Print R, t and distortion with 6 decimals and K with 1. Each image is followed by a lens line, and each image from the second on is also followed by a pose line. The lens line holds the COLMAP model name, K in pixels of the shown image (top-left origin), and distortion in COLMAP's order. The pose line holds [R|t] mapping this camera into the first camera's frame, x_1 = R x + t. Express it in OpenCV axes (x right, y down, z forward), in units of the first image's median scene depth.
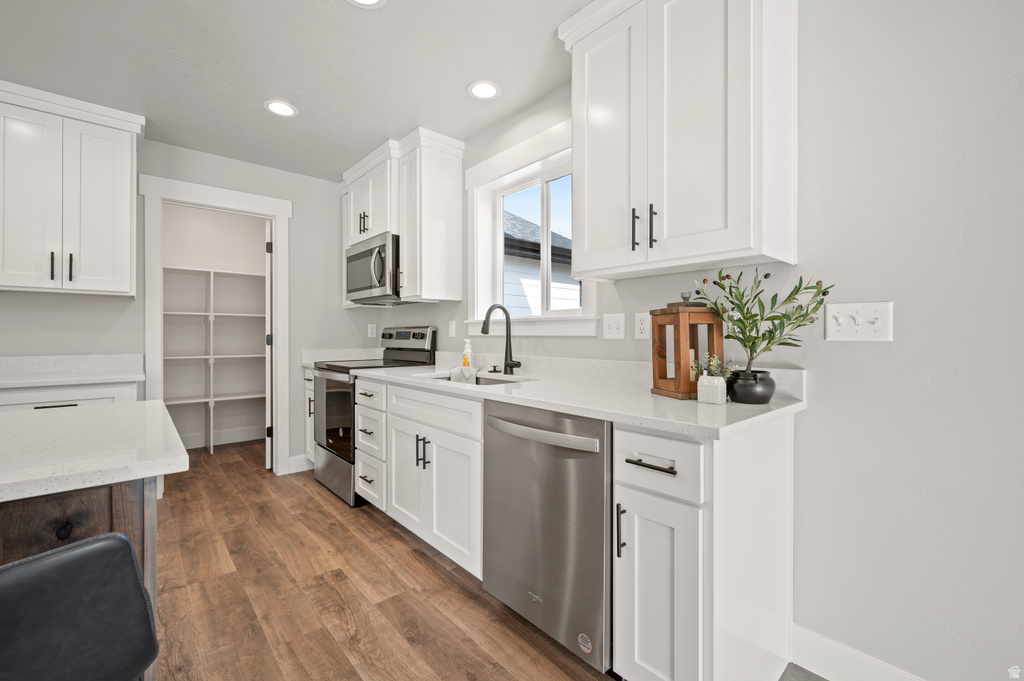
lens RADIAL K [[435.0, 0, 513.5], [0, 435.0, 332.3], [0, 0, 1]] dist [-0.001520, -0.000356]
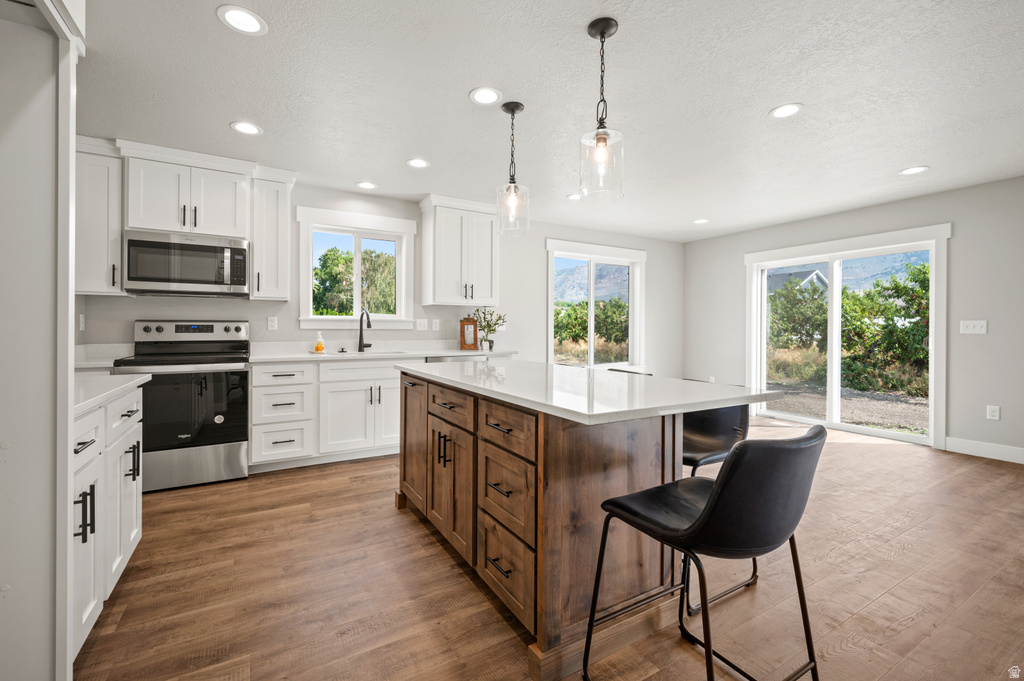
lens RADIAL K [[435.0, 0, 513.5], [0, 435.0, 332.3], [0, 0, 1]] dist [-0.001520, -0.000356]
pose [[0.186236, -0.006139, 0.982486, -1.646736], [-0.008294, 0.999935, 0.007820, 0.002397], [-0.982470, -0.009605, 0.186173, 0.117335]]
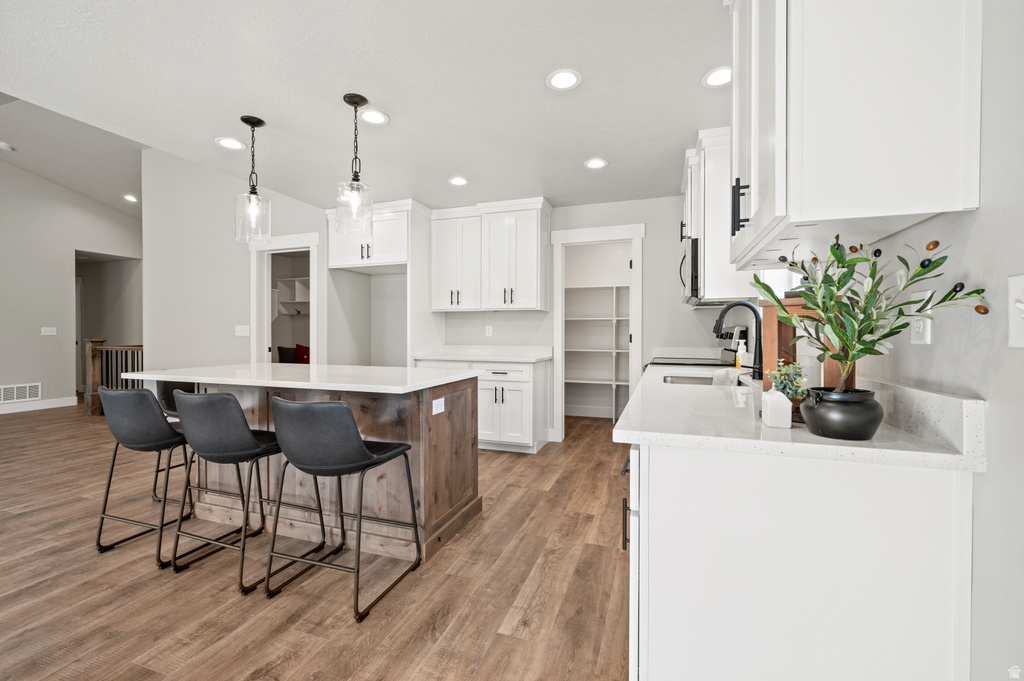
lens RADIAL K [[435.0, 0, 513.5], [0, 435.0, 332.3], [0, 0, 1]] dist [-0.001520, -0.000356]
pose [[0.490924, -0.001011, -0.871202, 0.548538], [0.001155, 0.999999, -0.000510, 0.000711], [0.871202, -0.000756, 0.490924, 0.141410]]
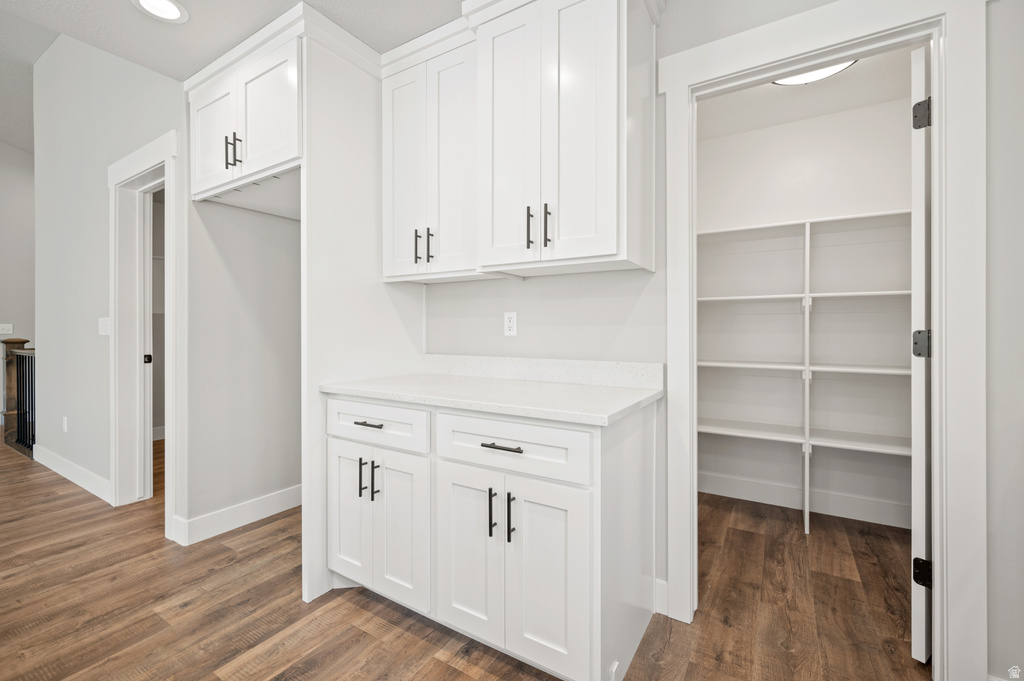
lens RADIAL K [[435.0, 0, 513.5], [0, 435.0, 332.3], [0, 0, 1]] dist [-0.001520, -0.000356]
pose [[0.288157, 0.004590, -0.957572, -0.436424], [0.004671, 0.999970, 0.006199, 0.004061], [0.957572, -0.006259, 0.288127, 0.797617]]
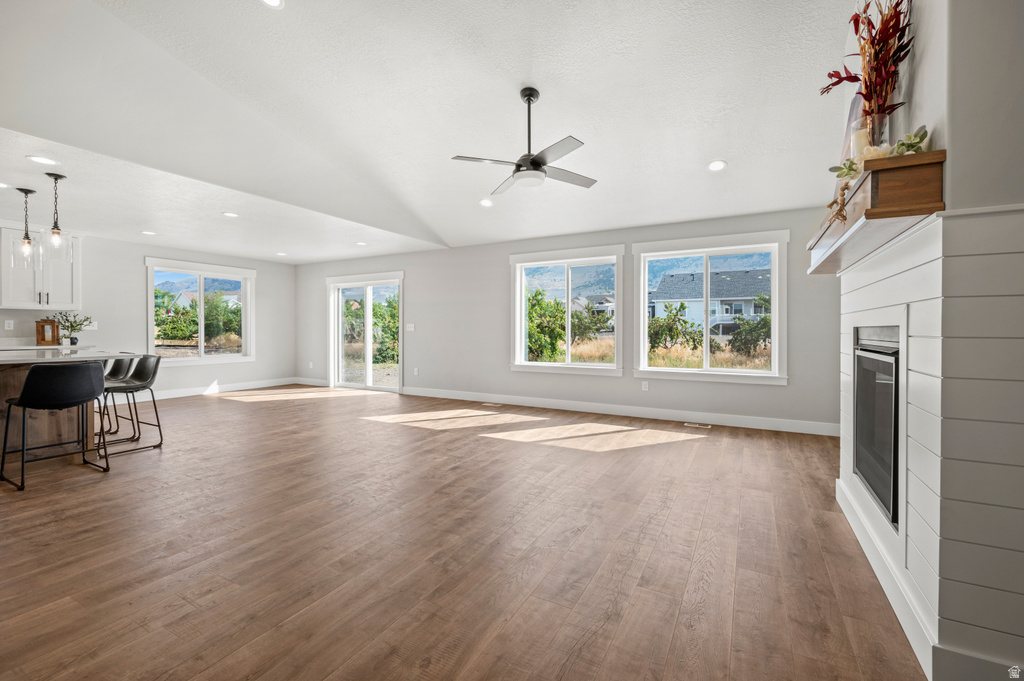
lens RADIAL K [[435.0, 0, 513.5], [0, 435.0, 332.3], [0, 0, 1]] dist [-0.001520, -0.000356]
pose [[-0.341174, -0.006474, 0.939978, -2.917959], [-0.005882, 0.999971, 0.004753, -0.000390], [-0.939982, -0.003907, -0.341202, -0.942026]]
